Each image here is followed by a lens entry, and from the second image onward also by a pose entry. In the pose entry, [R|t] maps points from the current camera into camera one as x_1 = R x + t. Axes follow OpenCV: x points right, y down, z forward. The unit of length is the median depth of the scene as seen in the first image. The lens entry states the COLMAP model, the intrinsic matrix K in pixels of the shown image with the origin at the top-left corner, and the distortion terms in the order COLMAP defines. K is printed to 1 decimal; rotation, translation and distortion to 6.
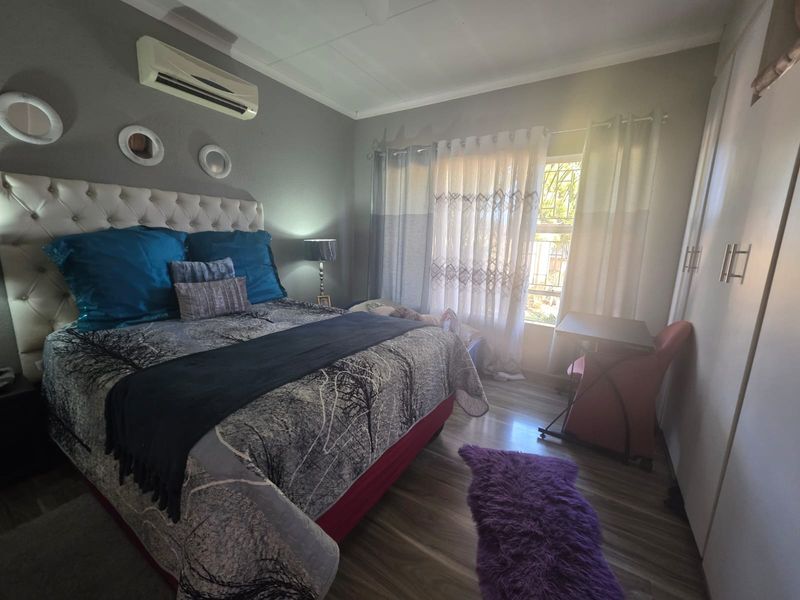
lens RADIAL K [[320.5, 0, 398.6], [0, 320.5, 298.4], [0, 0, 1]] dist [0.000838, 0.000044]
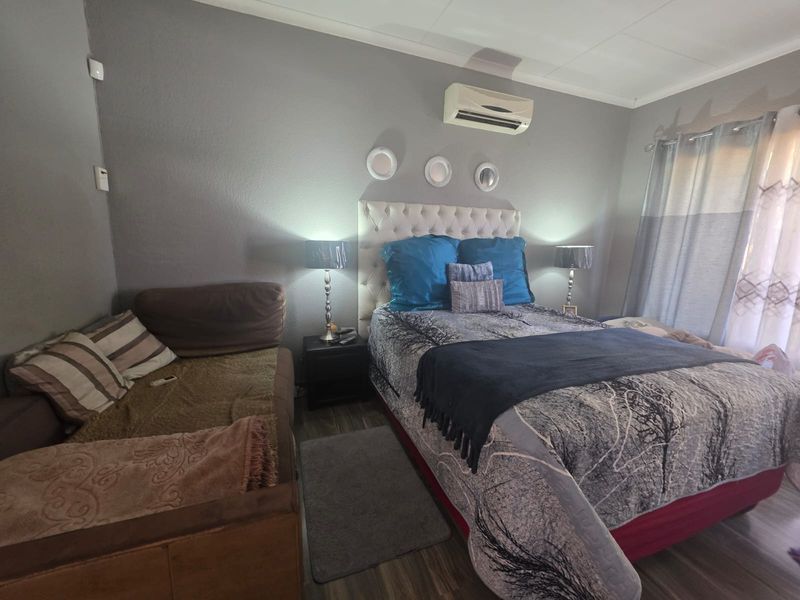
lens RADIAL K [[320.5, 0, 398.6], [0, 320.5, 298.4], [0, 0, 1]] dist [0.000838, 0.000044]
pose [[0.790477, 0.104141, -0.603573, -0.129200], [-0.115908, 0.993068, 0.019544, 0.020873], [0.601424, 0.054510, 0.797068, -0.099875]]
